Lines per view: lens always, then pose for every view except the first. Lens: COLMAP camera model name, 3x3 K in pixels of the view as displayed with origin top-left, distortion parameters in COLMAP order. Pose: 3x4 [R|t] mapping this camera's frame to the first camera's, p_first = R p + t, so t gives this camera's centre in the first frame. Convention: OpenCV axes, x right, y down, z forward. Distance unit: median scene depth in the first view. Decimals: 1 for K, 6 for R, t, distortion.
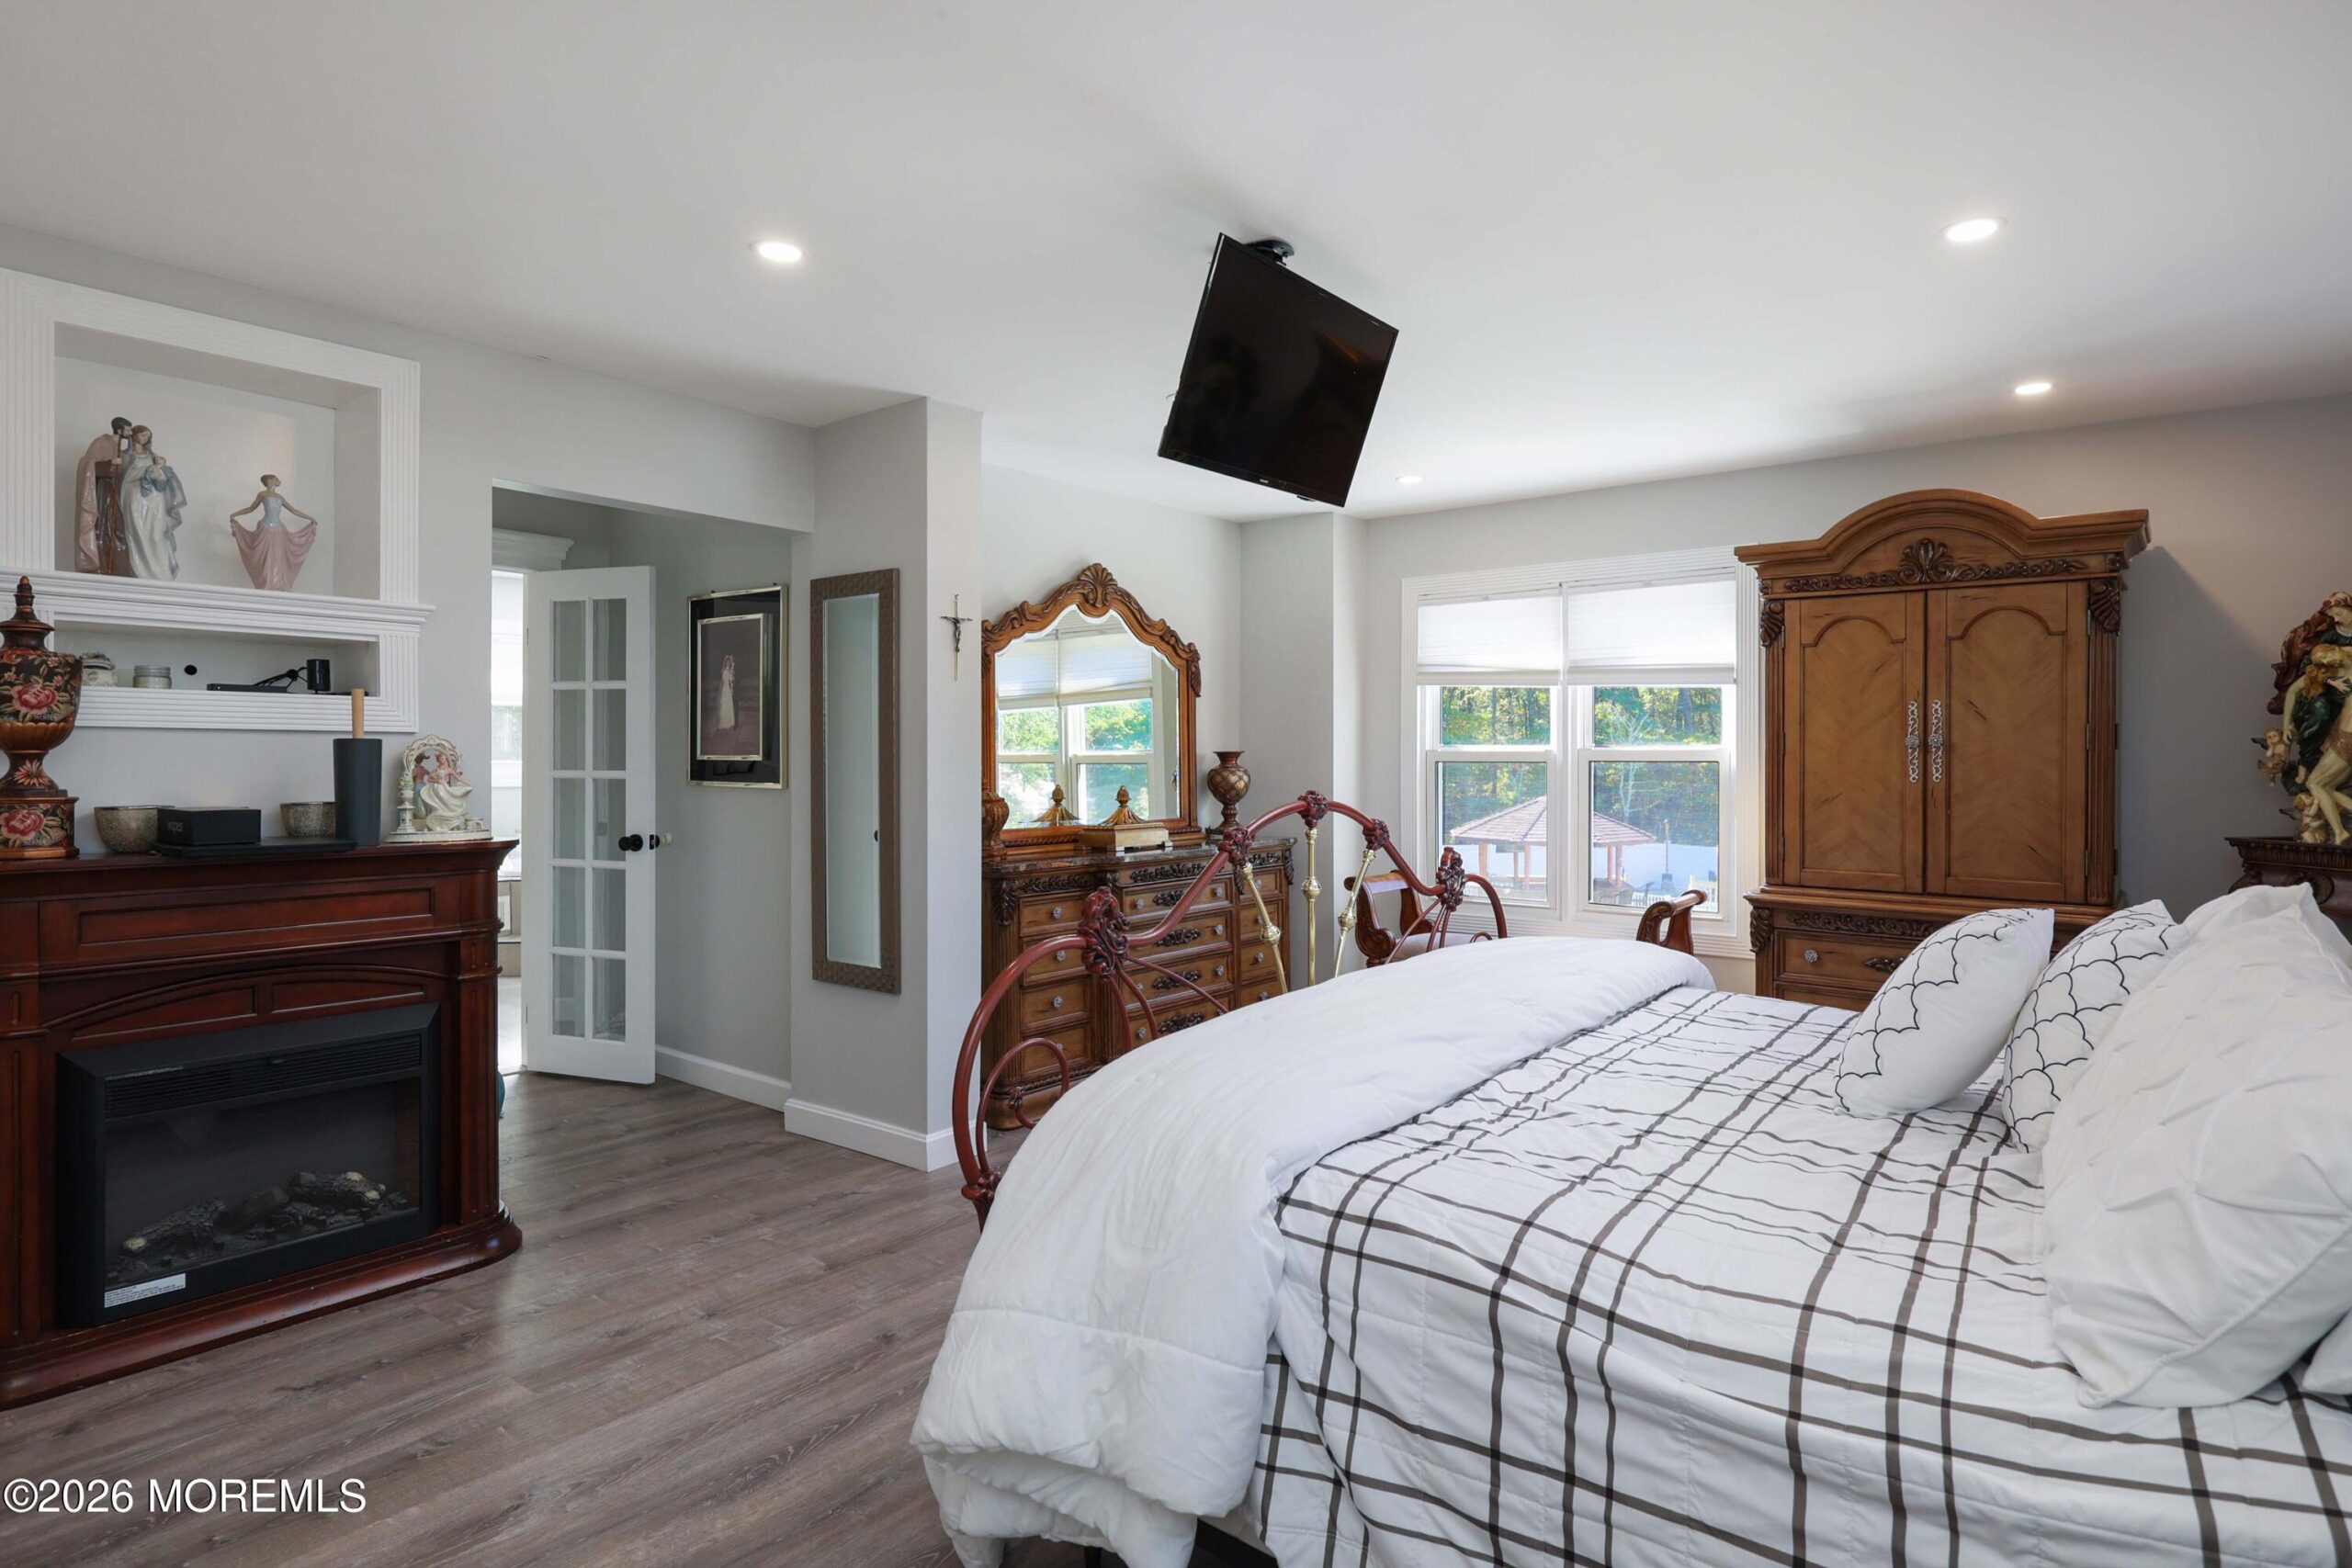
lens RADIAL K [[1253.0, 0, 1189.7], [0, 1253.0, 776.0], [0, 0, 1]] dist [-0.003372, -0.000361]
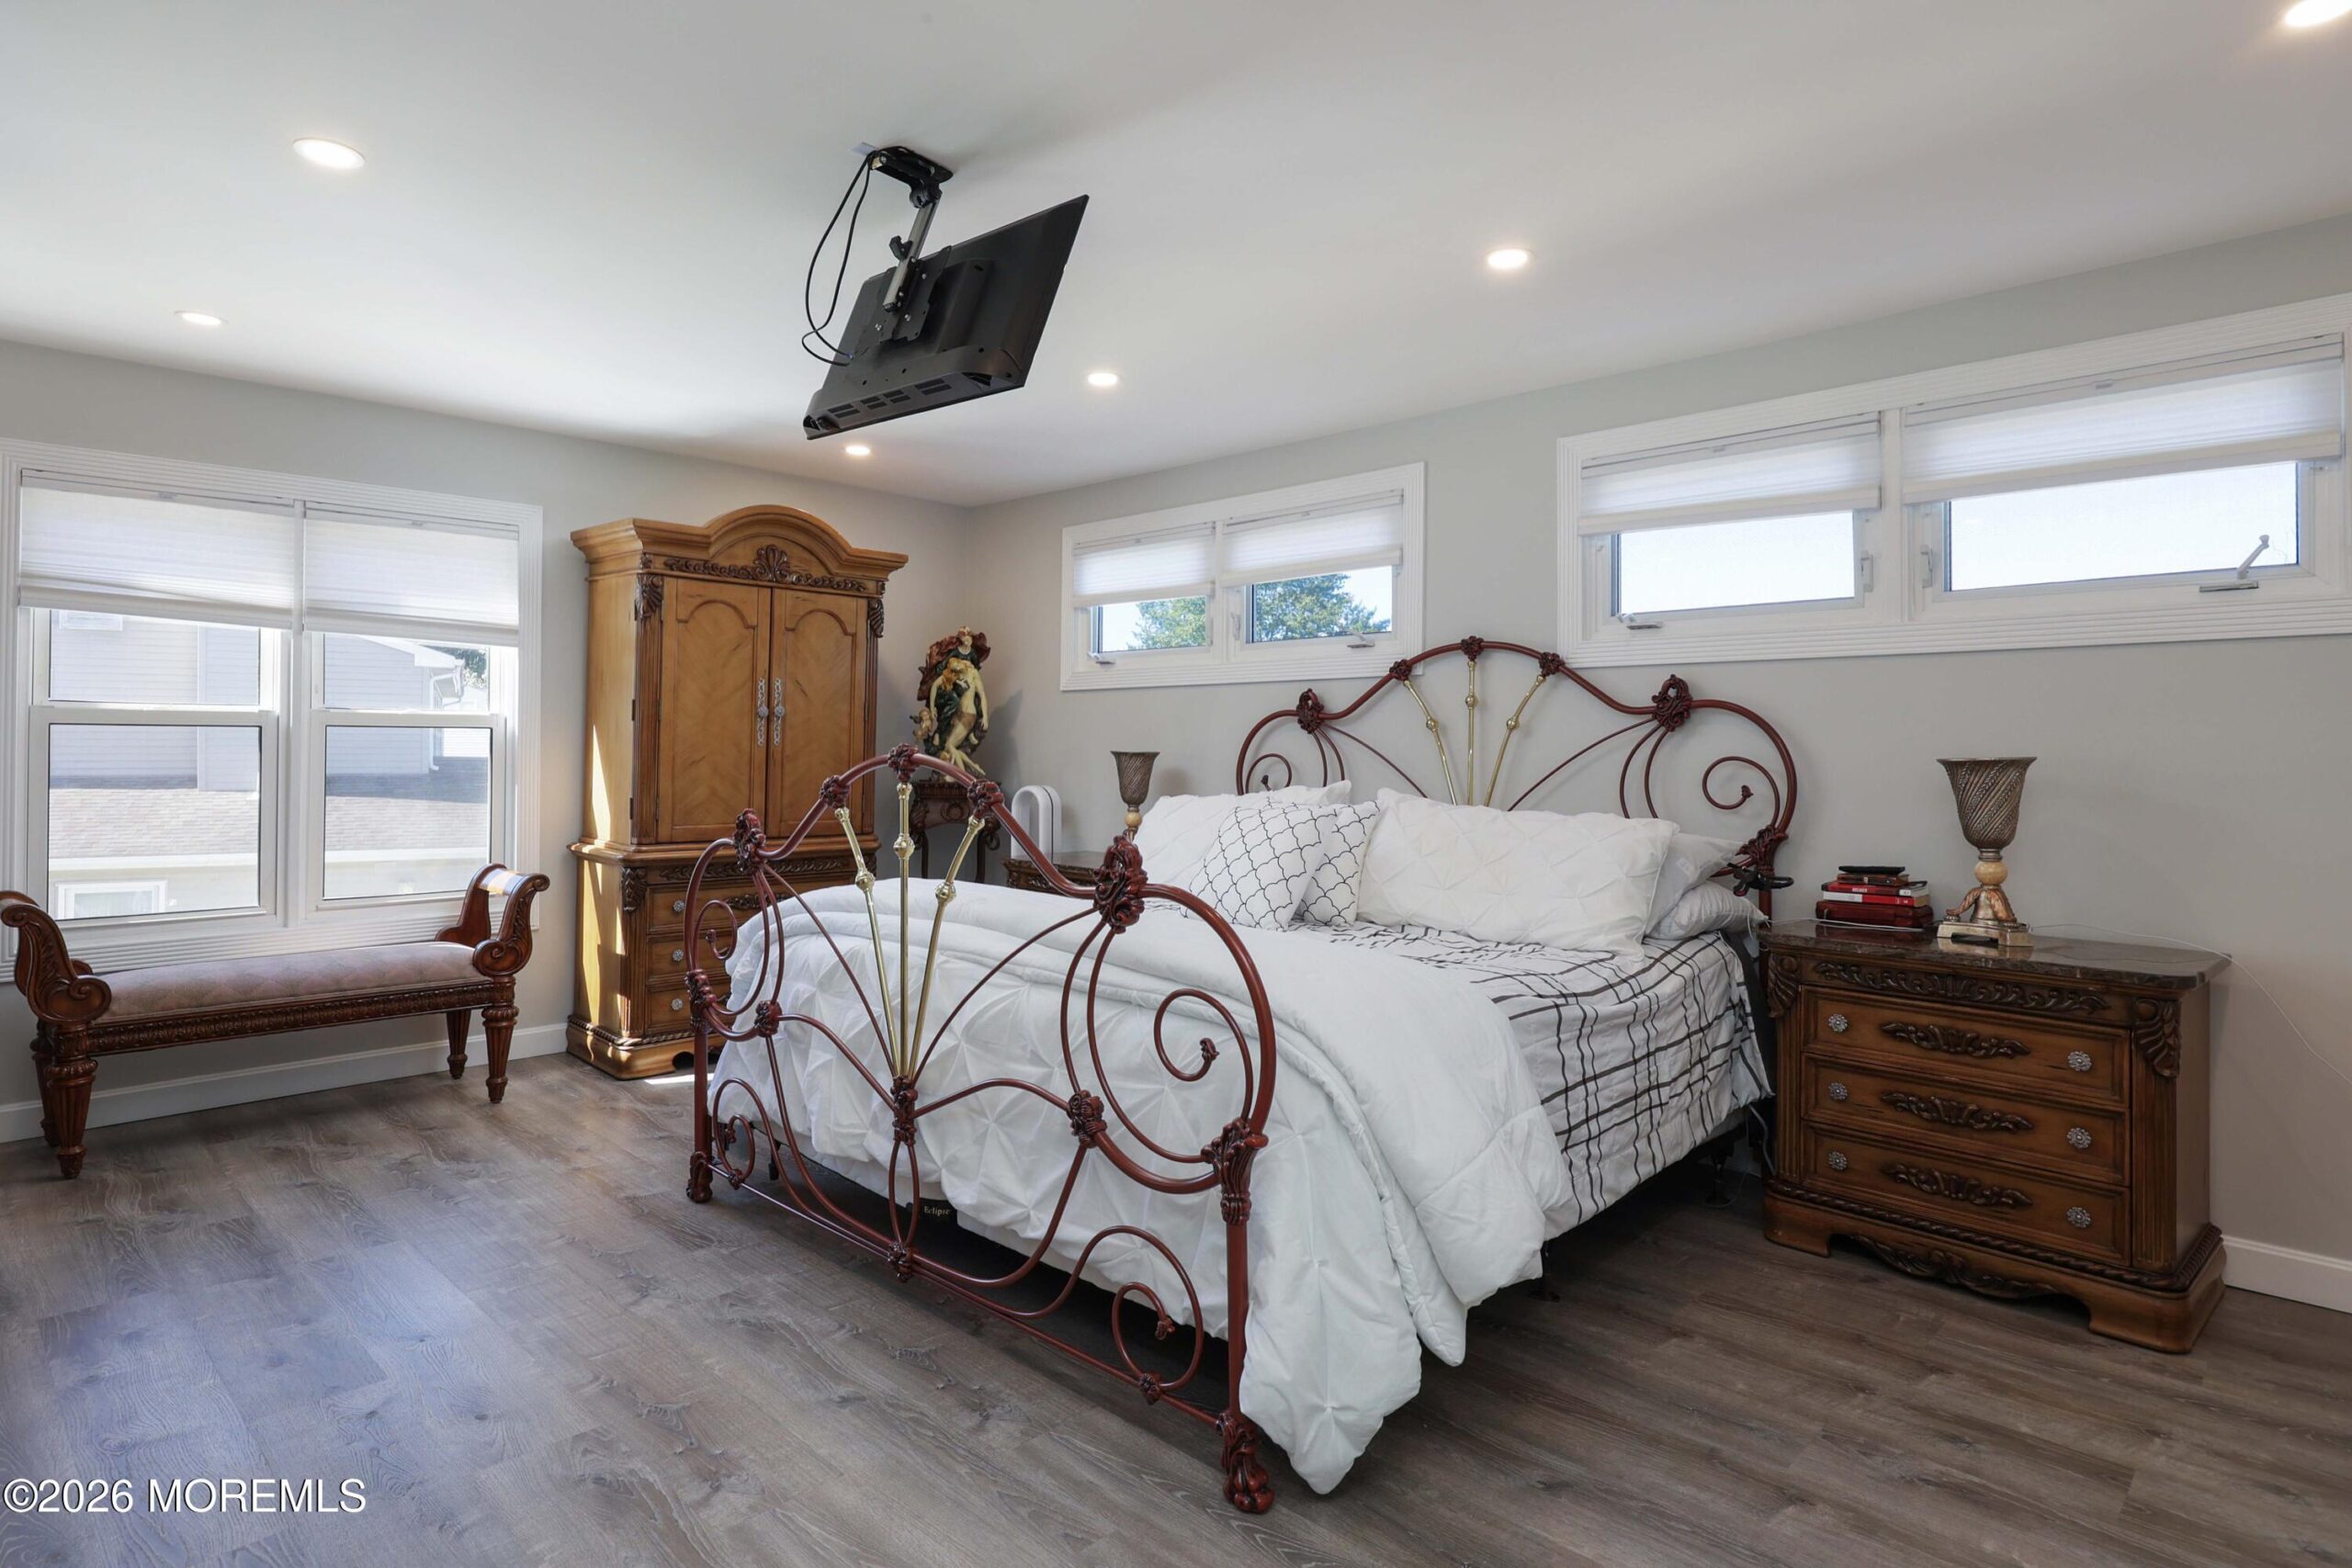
lens RADIAL K [[1253.0, 0, 1191.5], [0, 1253.0, 762.7], [0, 0, 1]] dist [-0.003372, -0.000361]
pose [[0.107590, -0.013915, 0.994098, -0.565620], [0.008557, 0.999878, 0.013070, 0.008962], [-0.994159, 0.007100, 0.107696, 0.457130]]
